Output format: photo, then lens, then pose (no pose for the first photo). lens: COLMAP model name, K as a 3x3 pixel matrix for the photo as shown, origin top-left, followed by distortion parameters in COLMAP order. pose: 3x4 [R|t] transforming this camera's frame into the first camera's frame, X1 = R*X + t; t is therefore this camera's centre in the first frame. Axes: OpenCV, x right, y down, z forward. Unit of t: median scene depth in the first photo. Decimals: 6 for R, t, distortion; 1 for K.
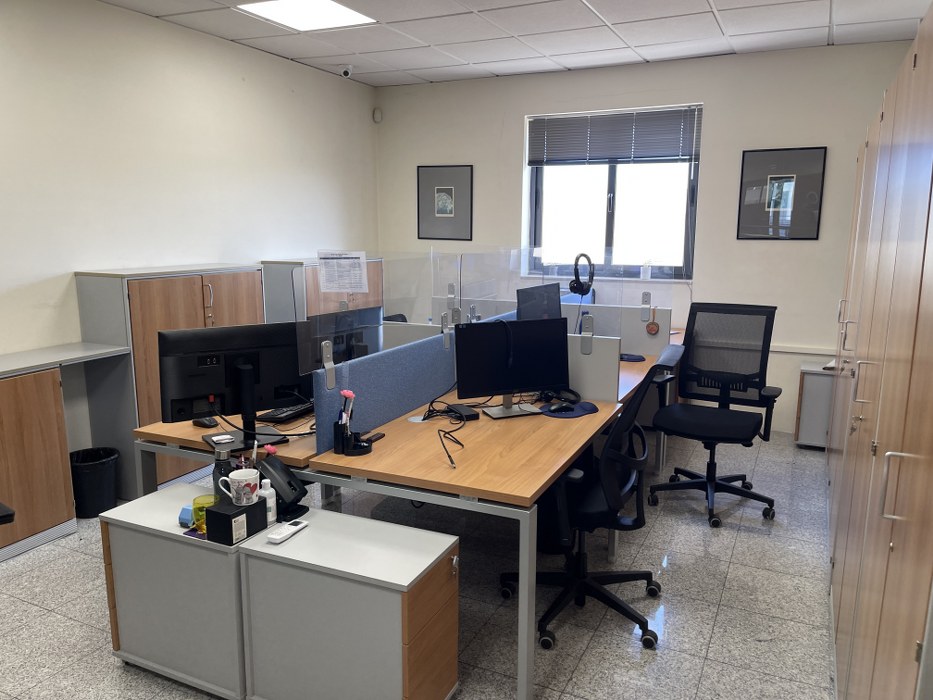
lens RADIAL K [[709.7, 0, 475.4], [0, 709.7, 358.3], [0, 0, 1]] dist [0.052964, -0.088149]
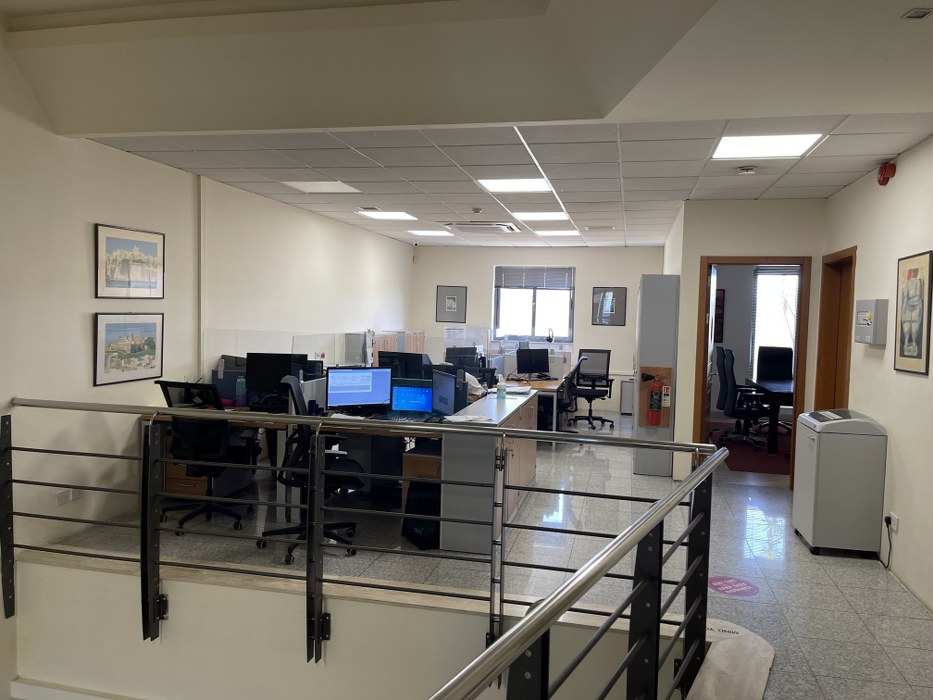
lens RADIAL K [[709.7, 0, 462.3], [0, 709.7, 345.8], [0, 0, 1]] dist [0.052964, -0.088149]
pose [[0.978261, 0.009979, 0.207139, -0.493653], [0.017423, 0.991355, -0.130043, 0.182398], [-0.206646, 0.130825, 0.969630, -1.074068]]
